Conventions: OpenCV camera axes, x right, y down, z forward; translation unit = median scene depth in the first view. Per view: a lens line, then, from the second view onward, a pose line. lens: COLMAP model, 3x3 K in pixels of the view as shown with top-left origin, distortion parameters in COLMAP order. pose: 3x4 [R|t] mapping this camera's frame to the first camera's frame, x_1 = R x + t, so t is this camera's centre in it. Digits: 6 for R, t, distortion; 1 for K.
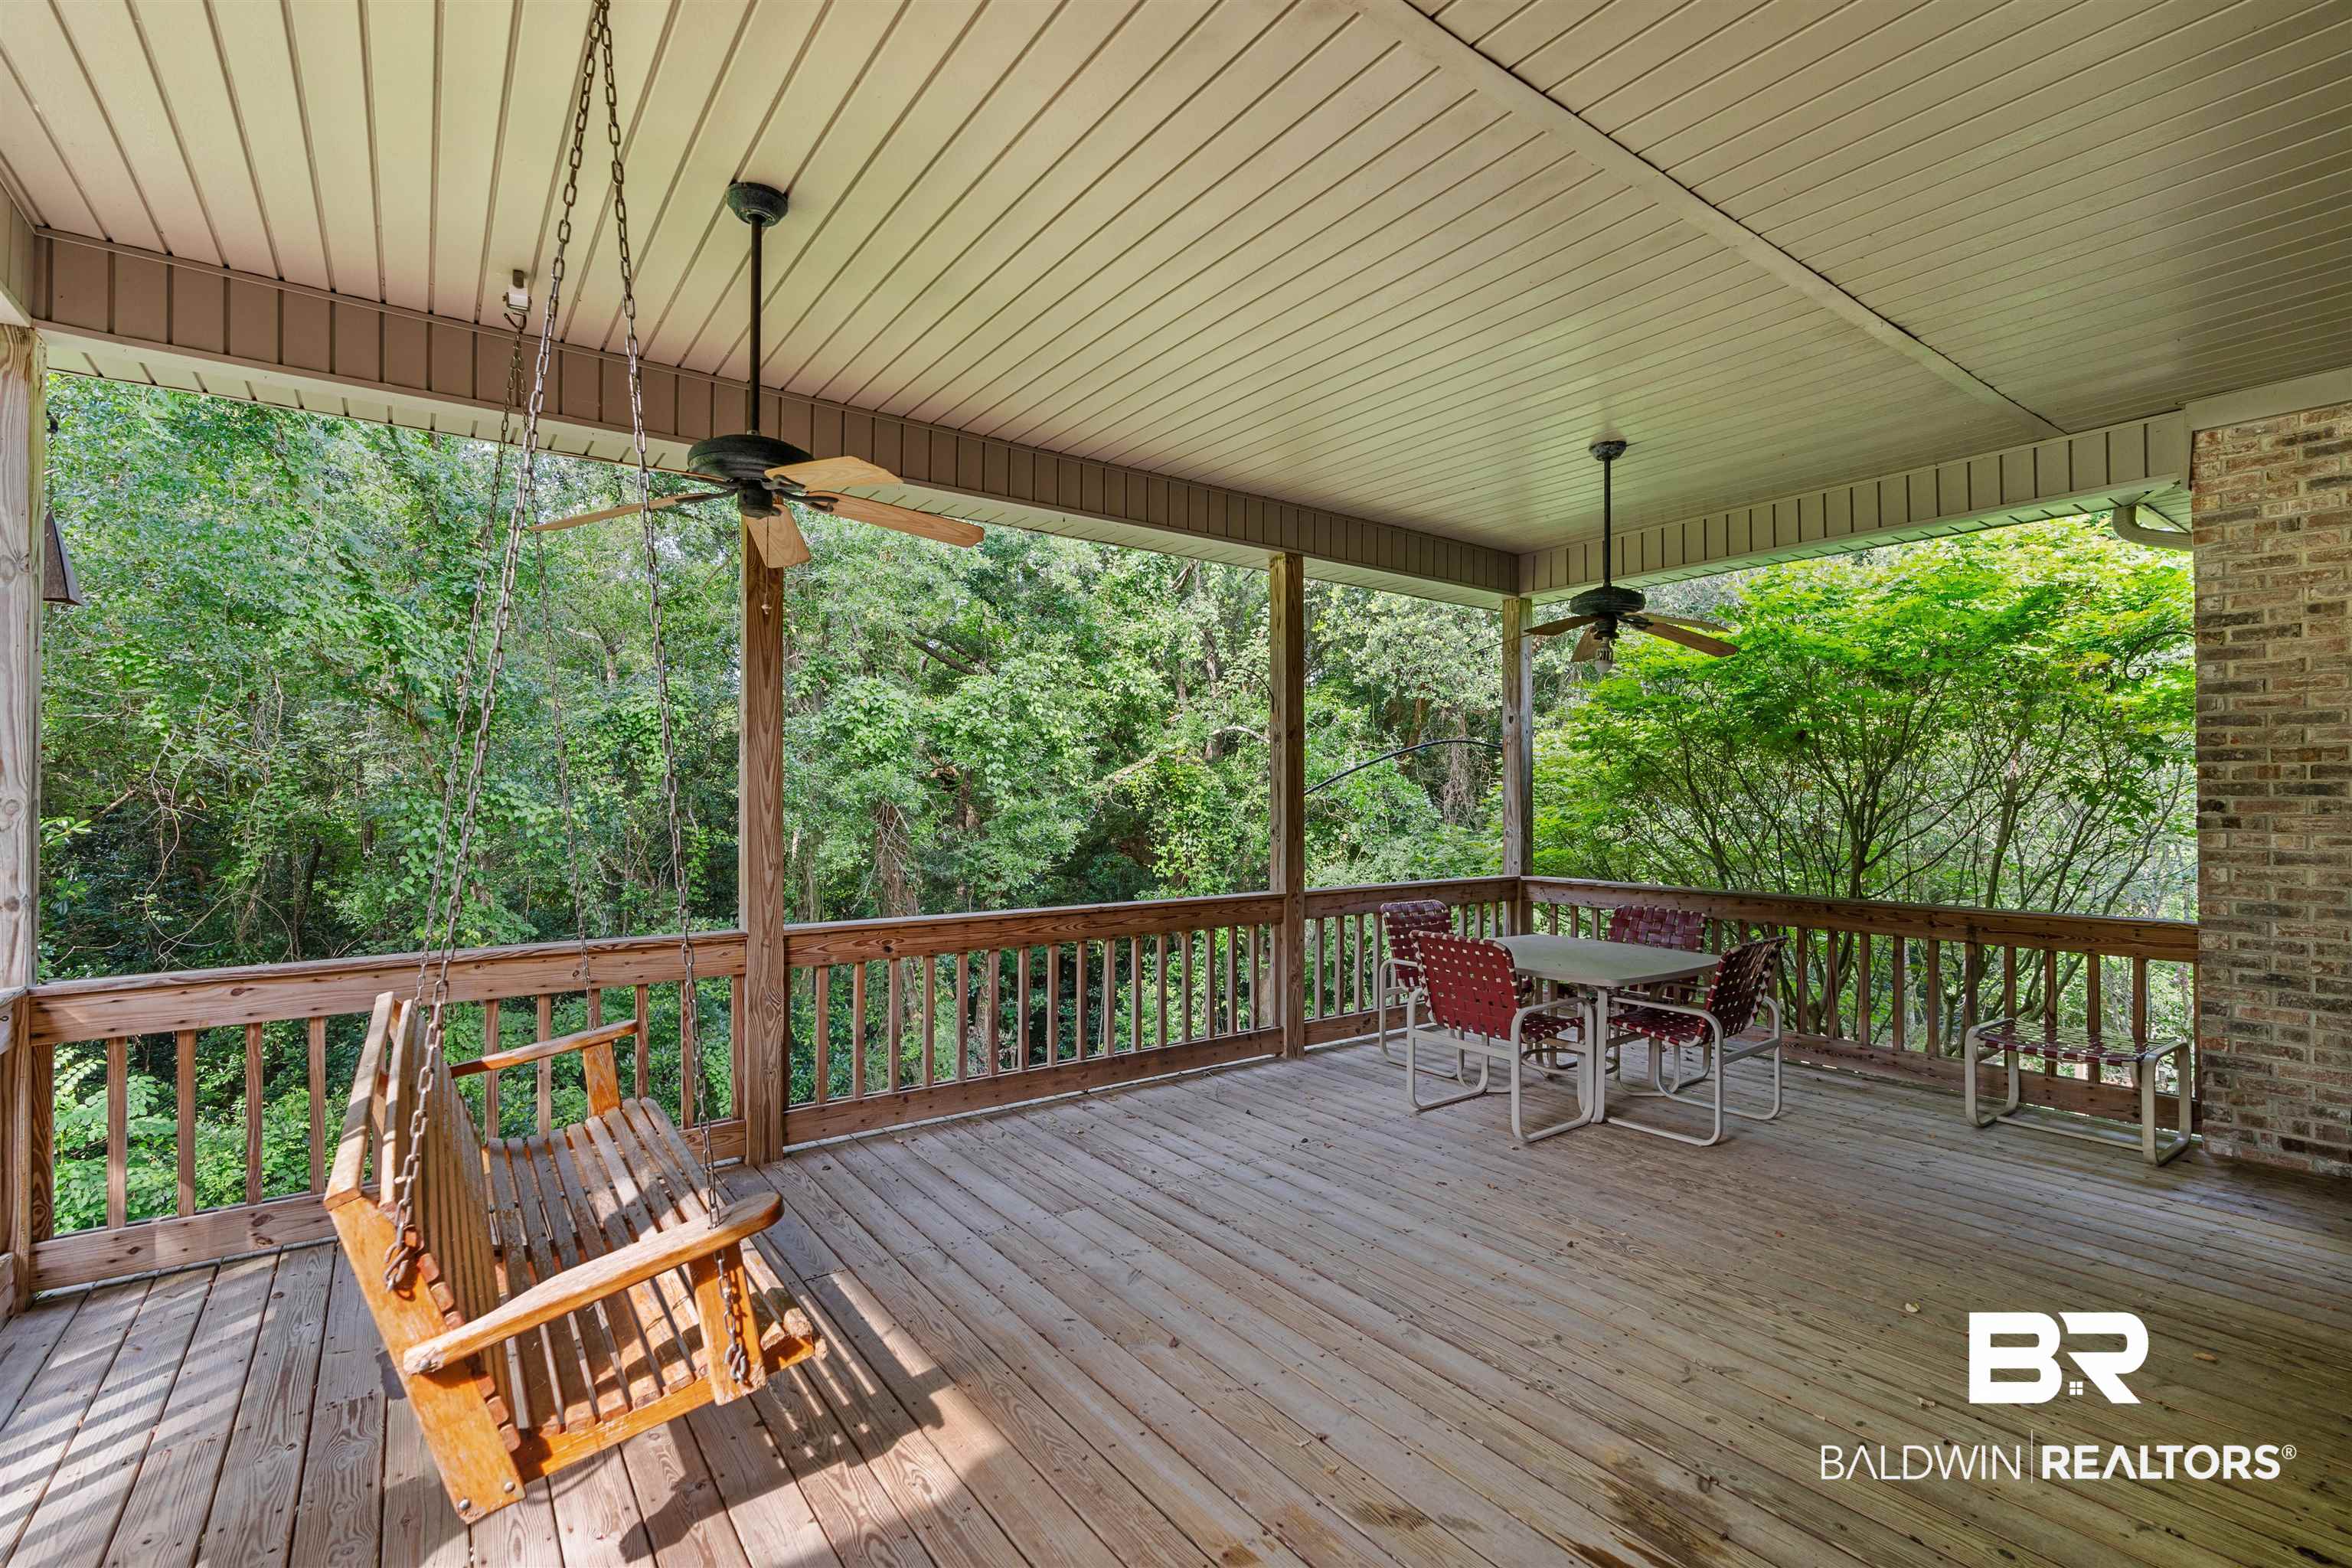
lens RADIAL K [[1059.0, 0, 1169.7], [0, 1059.0, 791.9], [0, 0, 1]] dist [0.001138, 0.000175]
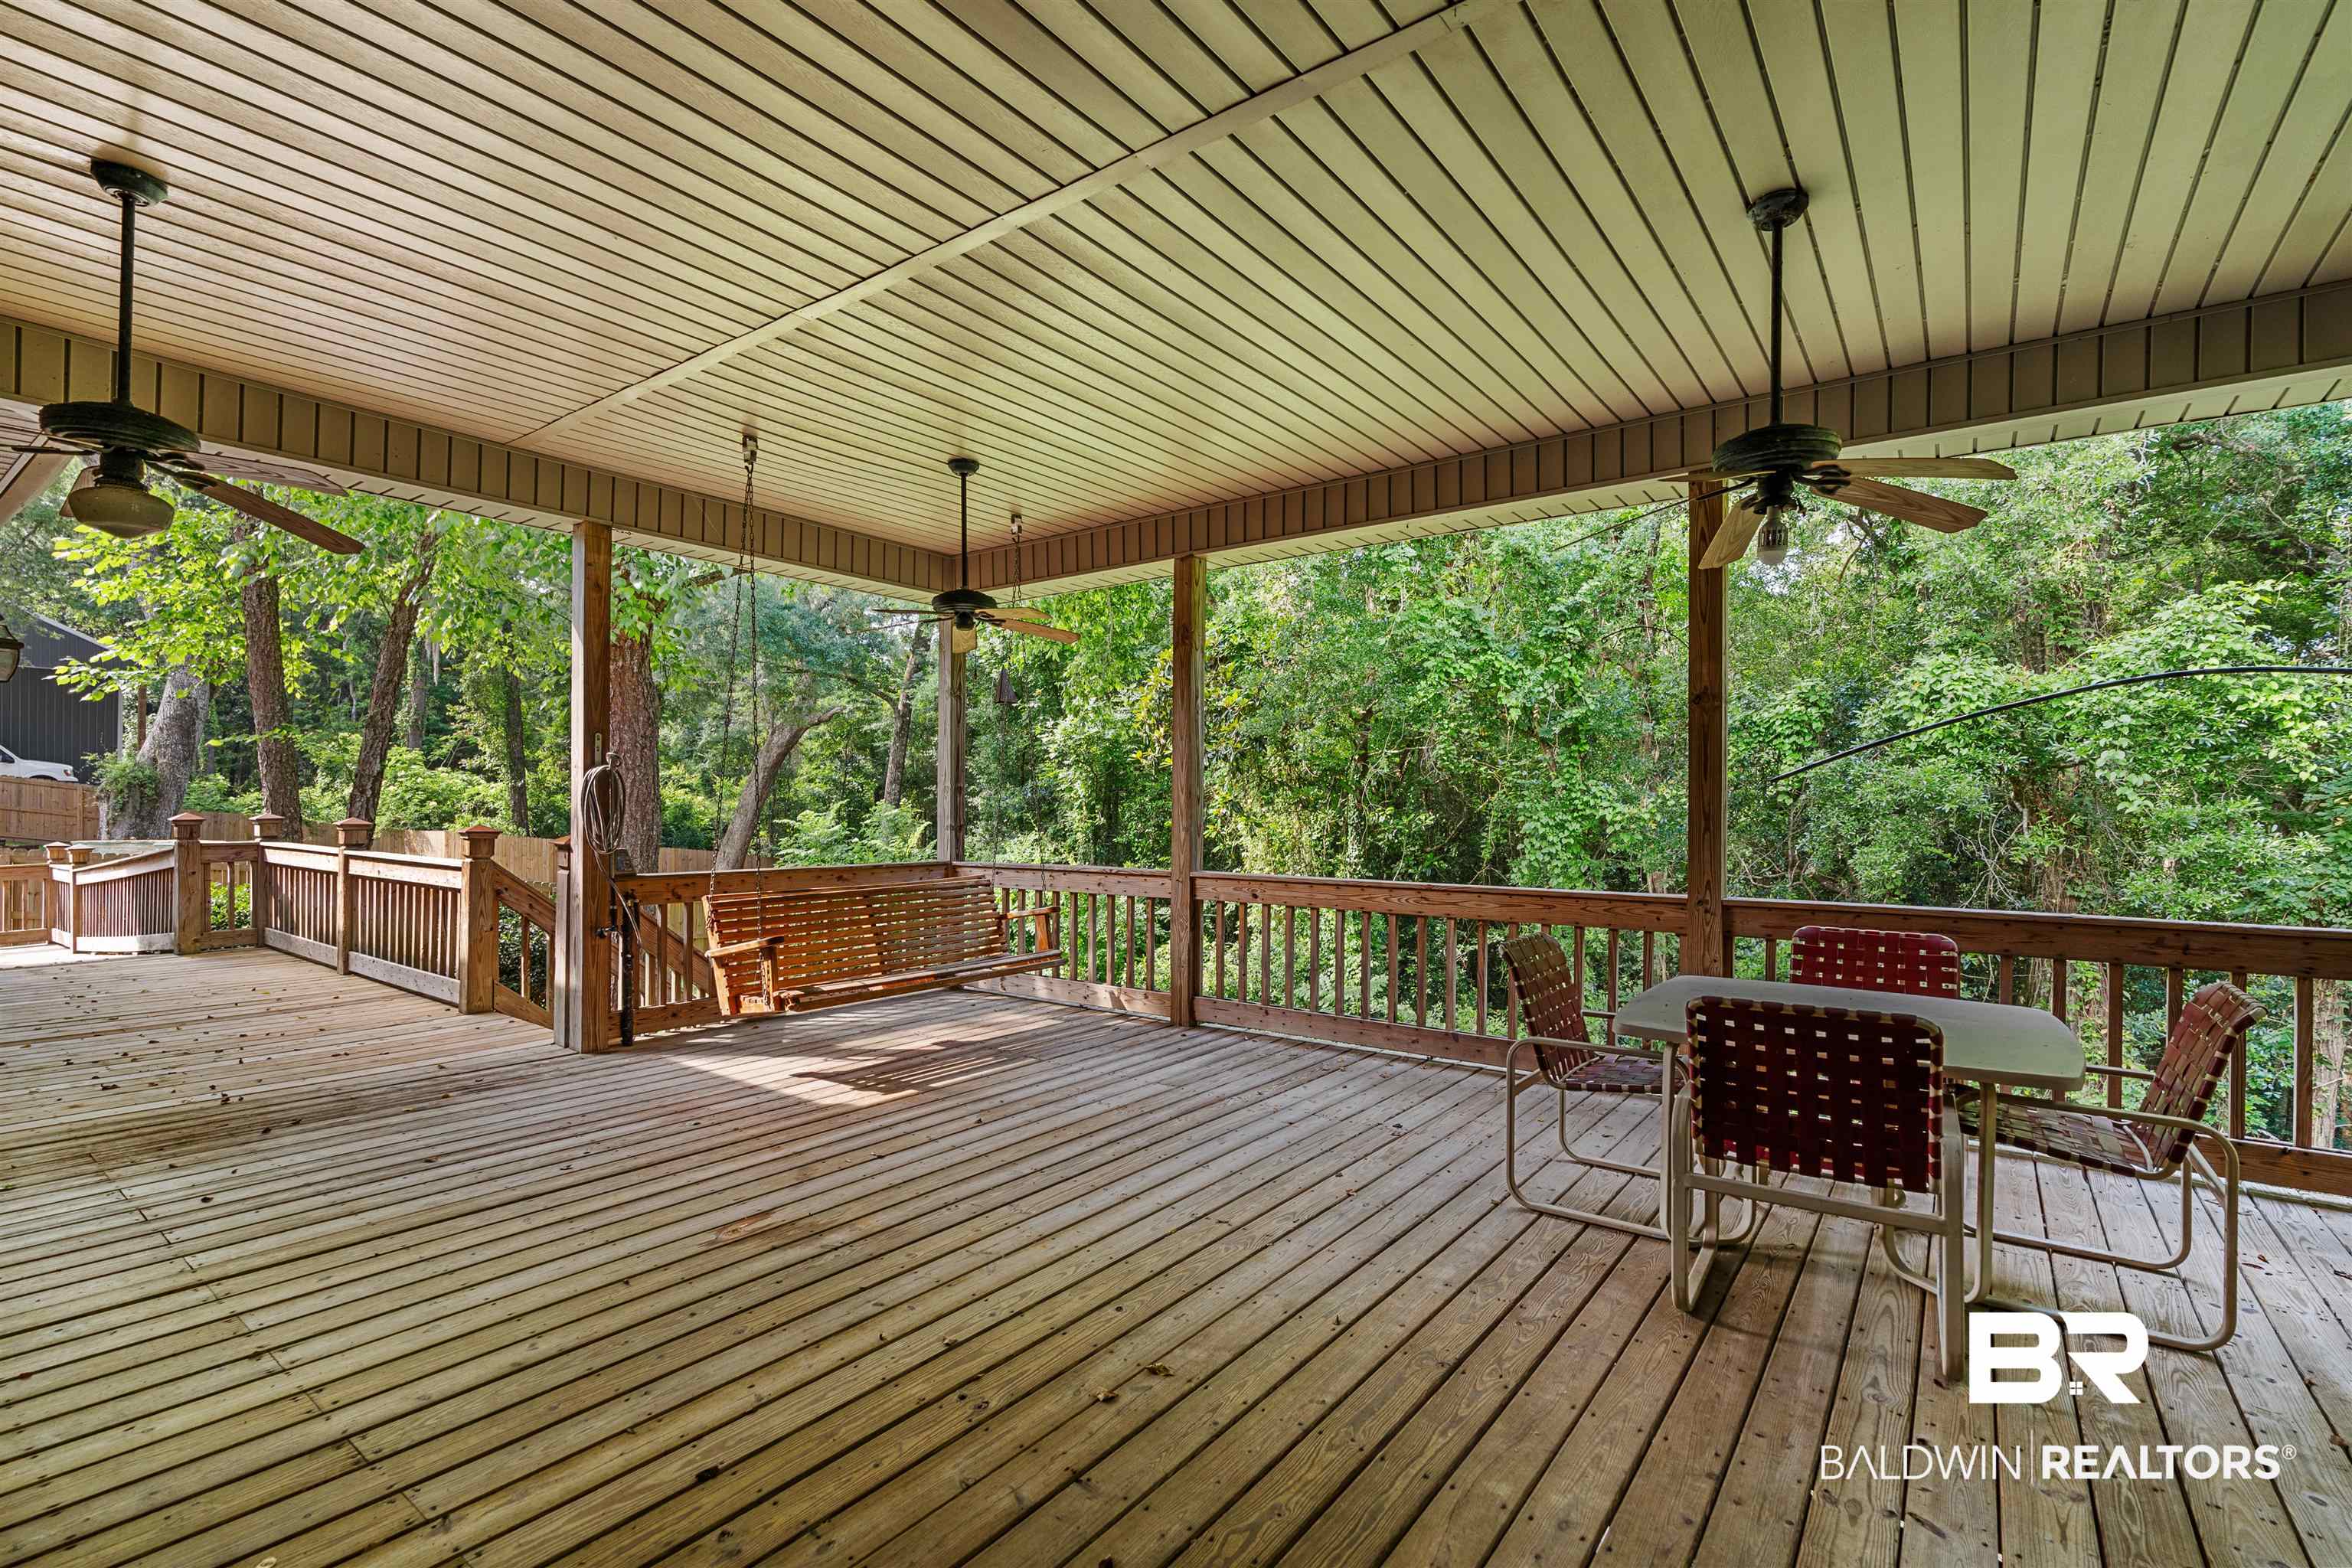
lens RADIAL K [[1059.0, 0, 1169.7], [0, 1059.0, 791.9], [0, 0, 1]] dist [0.001138, 0.000175]
pose [[0.295752, -0.009689, -0.955215, 1.087772], [-0.005694, 0.999913, -0.011905, 0.041523], [0.955248, 0.008960, 0.295672, 0.563978]]
